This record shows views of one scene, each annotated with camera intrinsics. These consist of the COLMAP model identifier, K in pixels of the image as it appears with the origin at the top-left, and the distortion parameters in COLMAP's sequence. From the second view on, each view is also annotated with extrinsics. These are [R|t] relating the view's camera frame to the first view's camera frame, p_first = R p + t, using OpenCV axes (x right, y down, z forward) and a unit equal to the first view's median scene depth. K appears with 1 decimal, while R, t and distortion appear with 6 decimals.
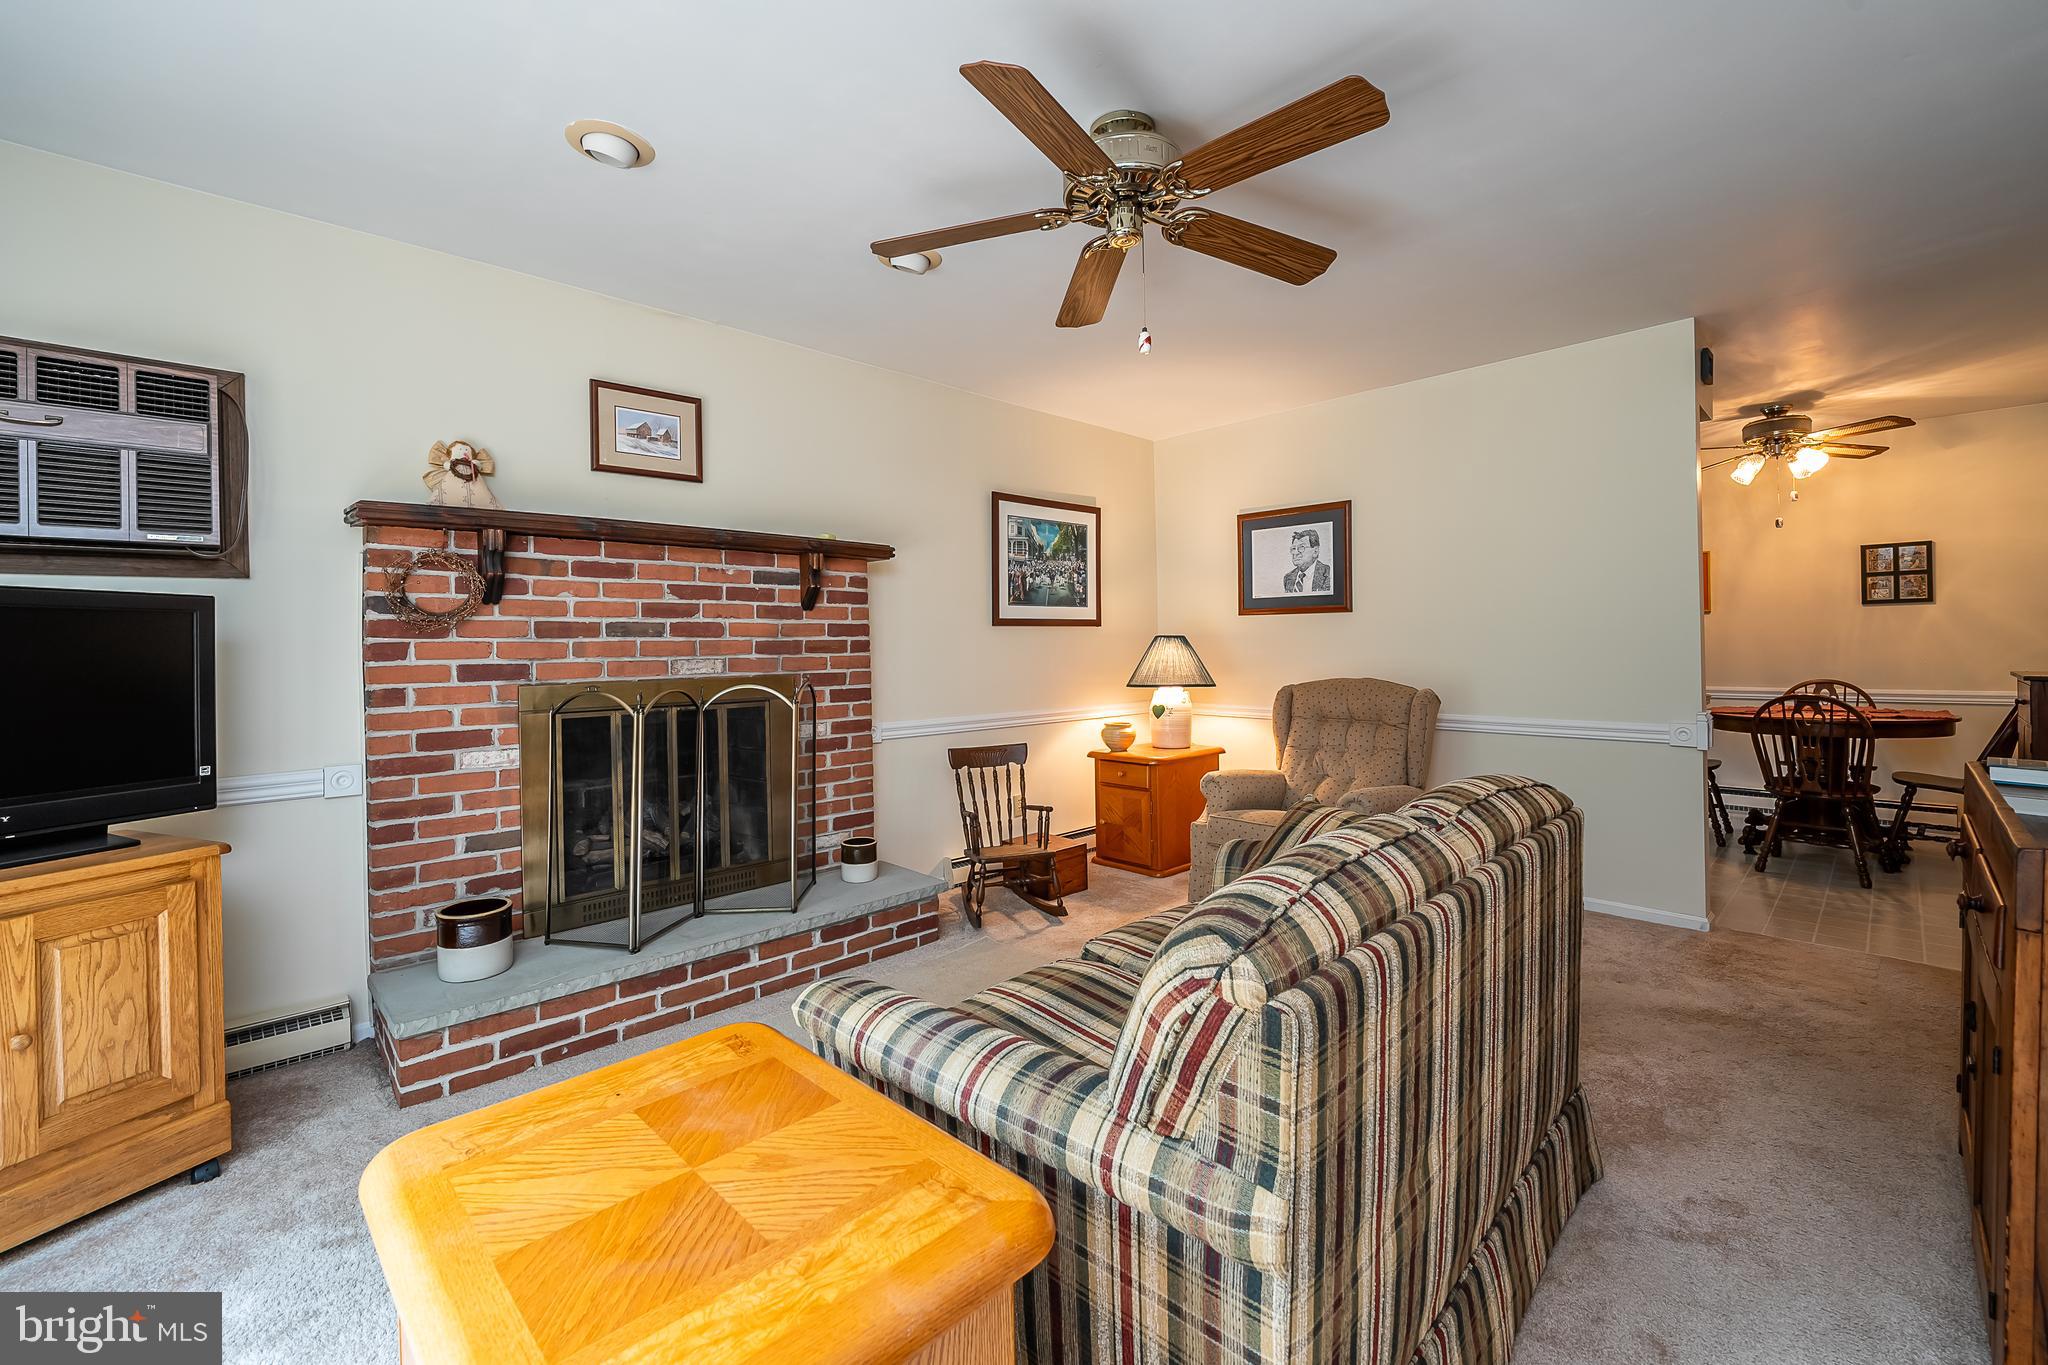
lens RADIAL K [[862.0, 0, 1034.8], [0, 862.0, 646.7], [0, 0, 1]] dist [-0.002985, -0.000439]
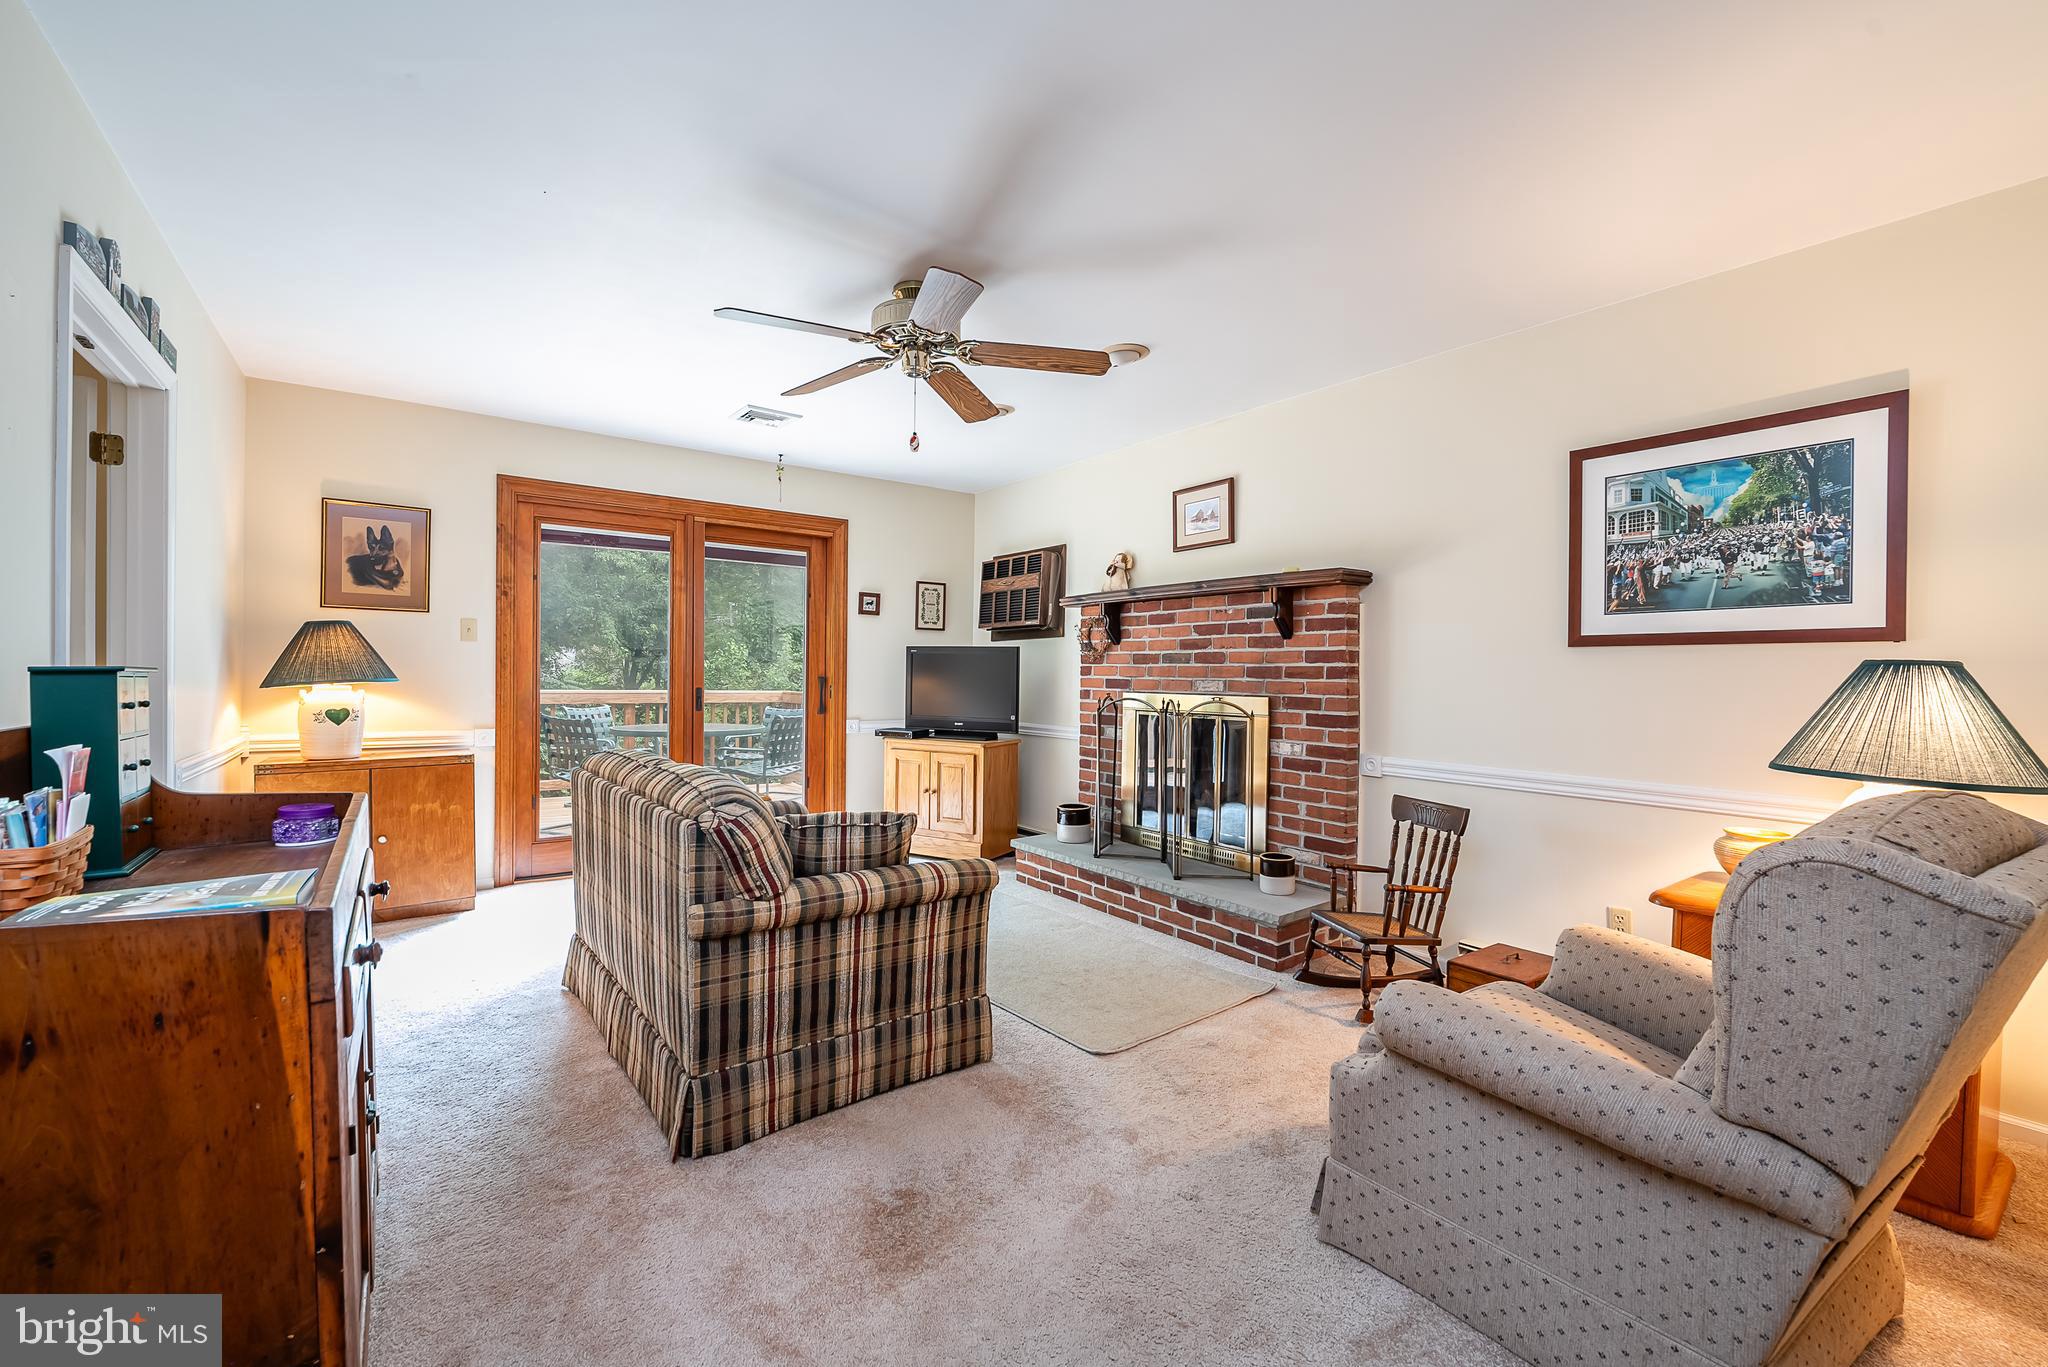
lens RADIAL K [[862.0, 0, 1027.9], [0, 862.0, 678.9], [0, 0, 1]] dist [-0.002985, -0.000439]
pose [[-0.156191, 0.019982, -0.987525, 0.873626], [-0.008366, 0.999733, 0.021552, -0.012492], [0.987691, 0.011628, -0.155982, 0.847086]]
